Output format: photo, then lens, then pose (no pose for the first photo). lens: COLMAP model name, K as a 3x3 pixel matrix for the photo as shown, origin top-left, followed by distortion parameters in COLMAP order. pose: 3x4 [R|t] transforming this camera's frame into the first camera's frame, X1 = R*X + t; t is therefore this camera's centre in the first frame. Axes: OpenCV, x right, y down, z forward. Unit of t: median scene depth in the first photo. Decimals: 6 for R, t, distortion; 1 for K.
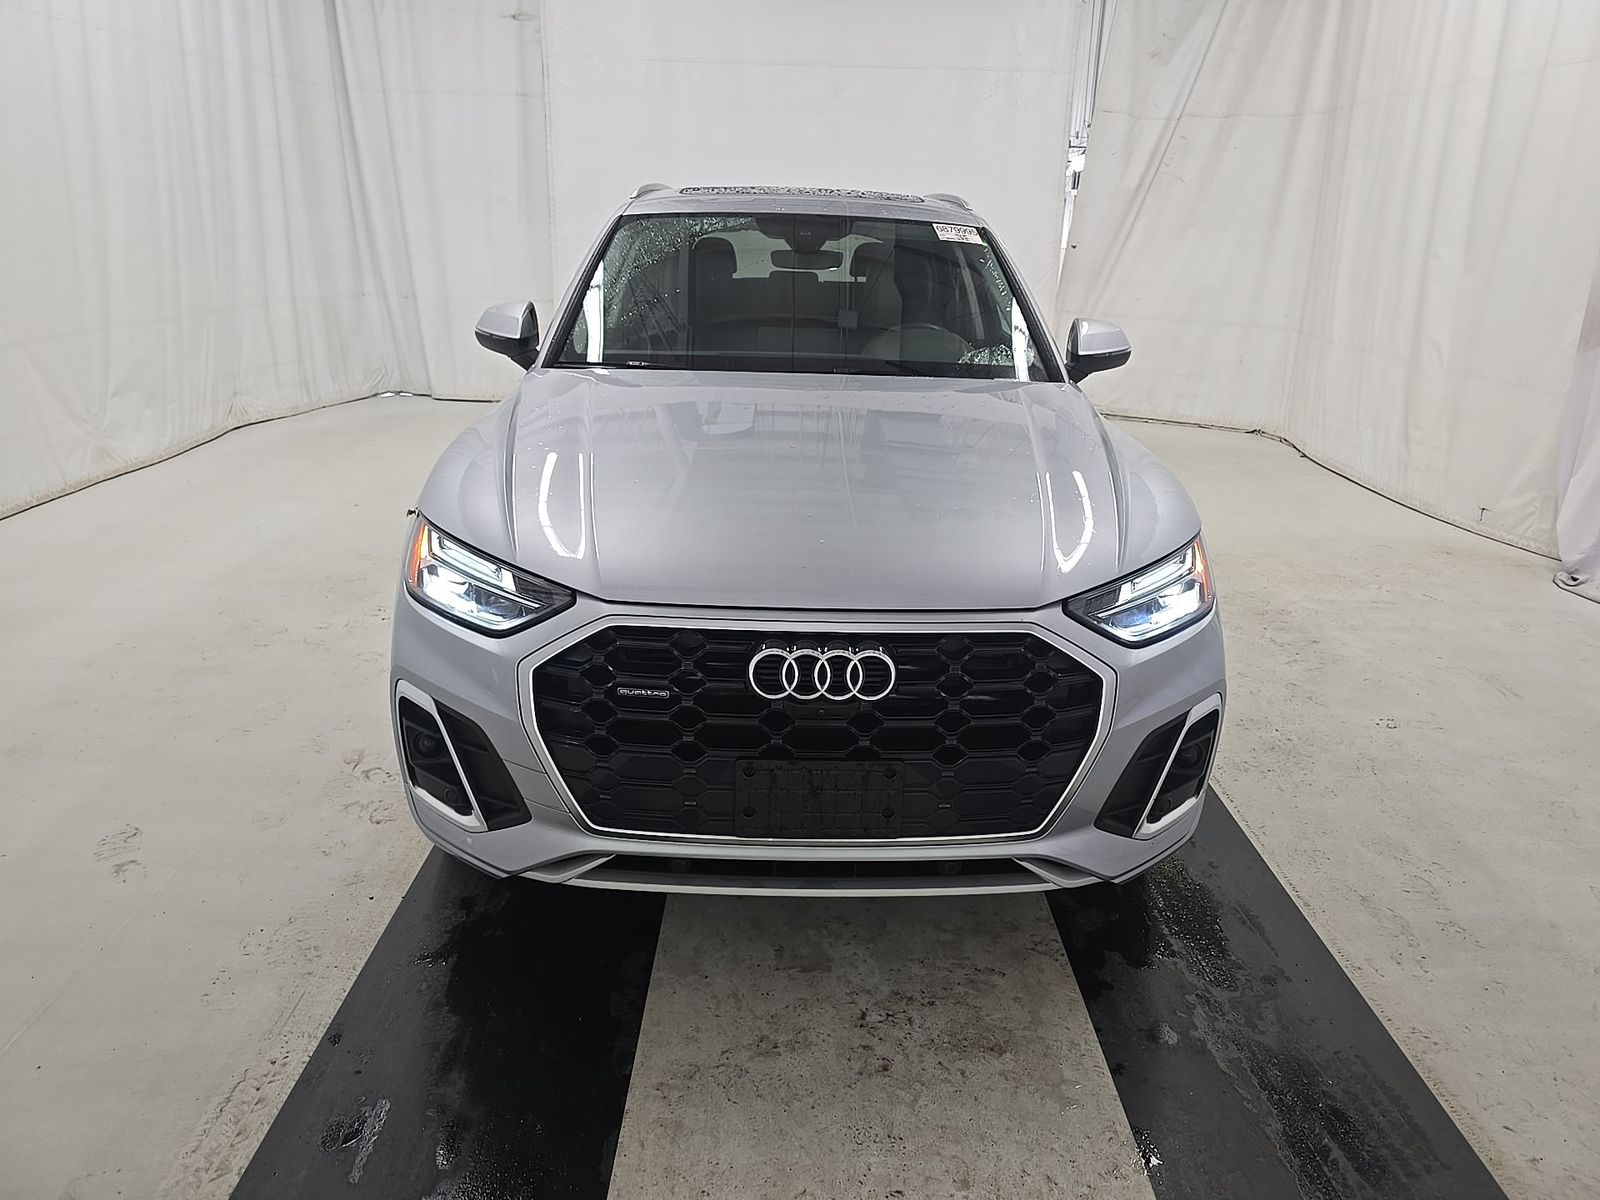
lens RADIAL K [[1074.6, 0, 801.5], [0, 1074.6, 596.9], [0, 0, 1]] dist [0.040528, -0.043185]
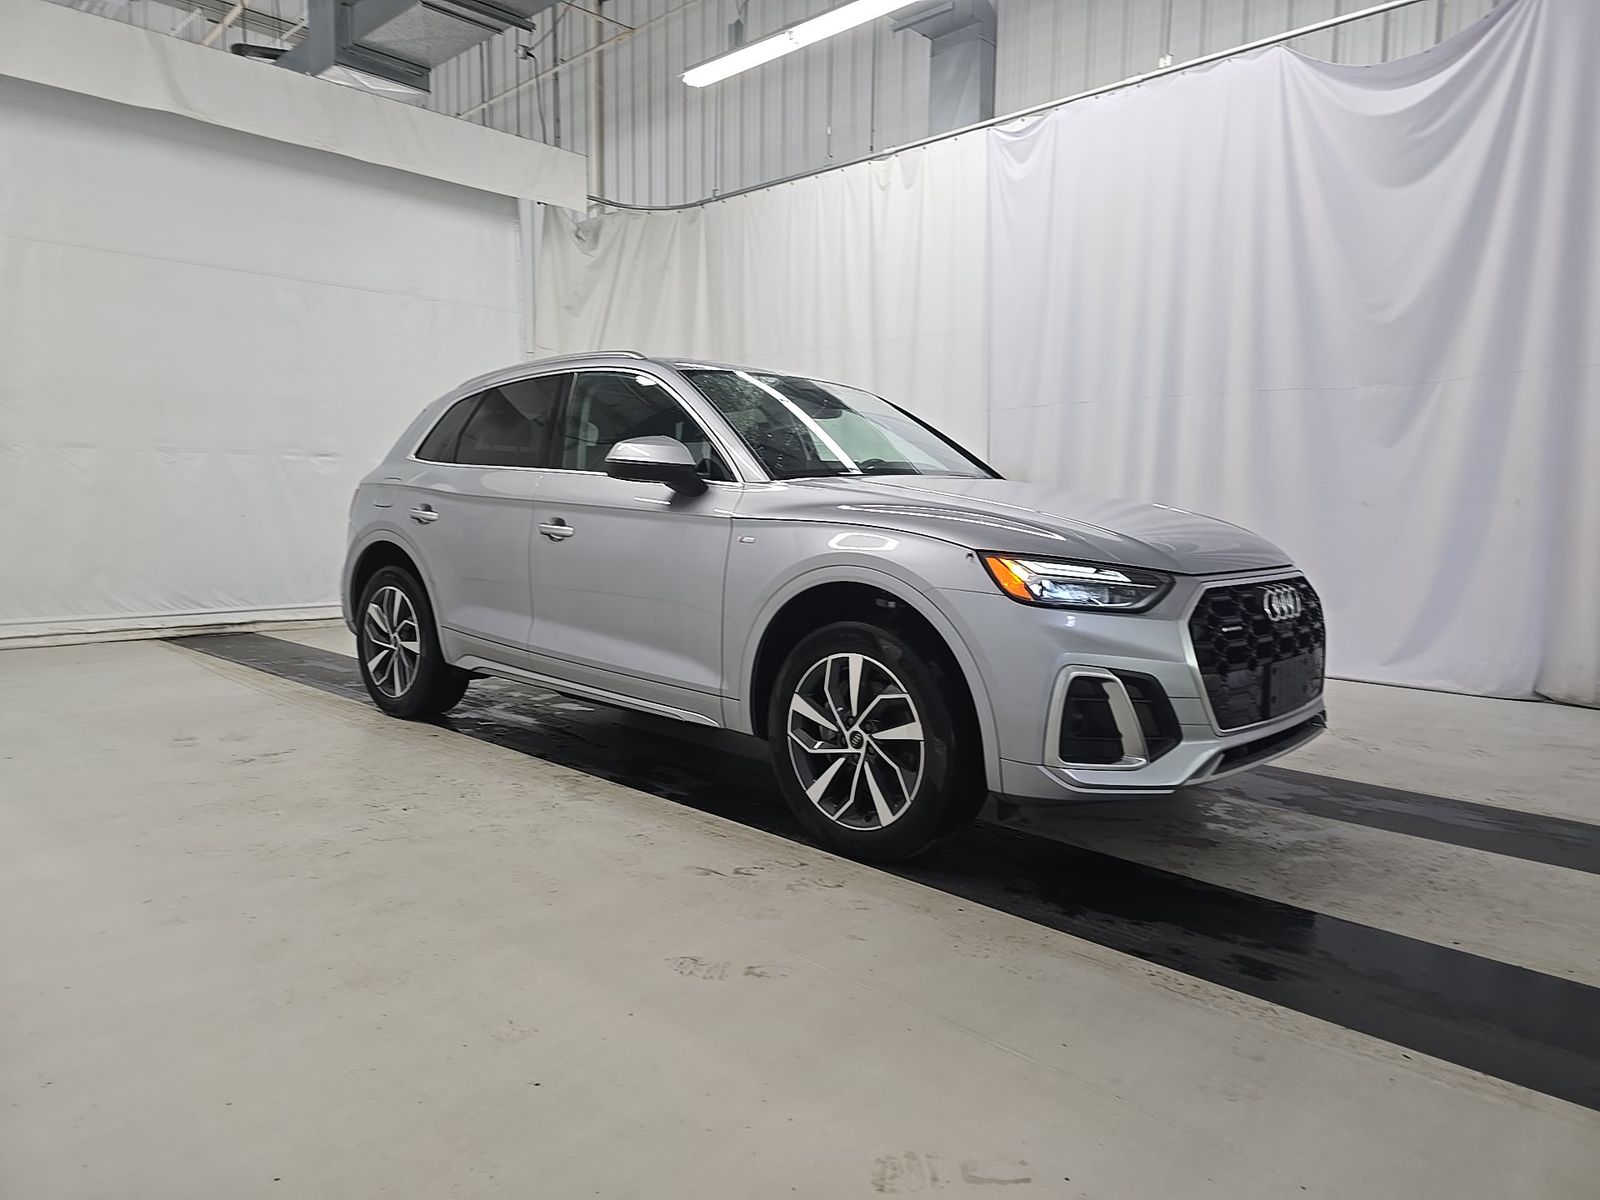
lens RADIAL K [[1074.6, 0, 801.3], [0, 1074.6, 596.6], [0, 0, 1]] dist [0.040528, -0.043185]
pose [[0.700020, -0.084848, 0.709065, -1.555596], [0.242368, 0.962210, -0.124136, 0.082963], [-0.671737, 0.258753, 0.694130, 0.324979]]
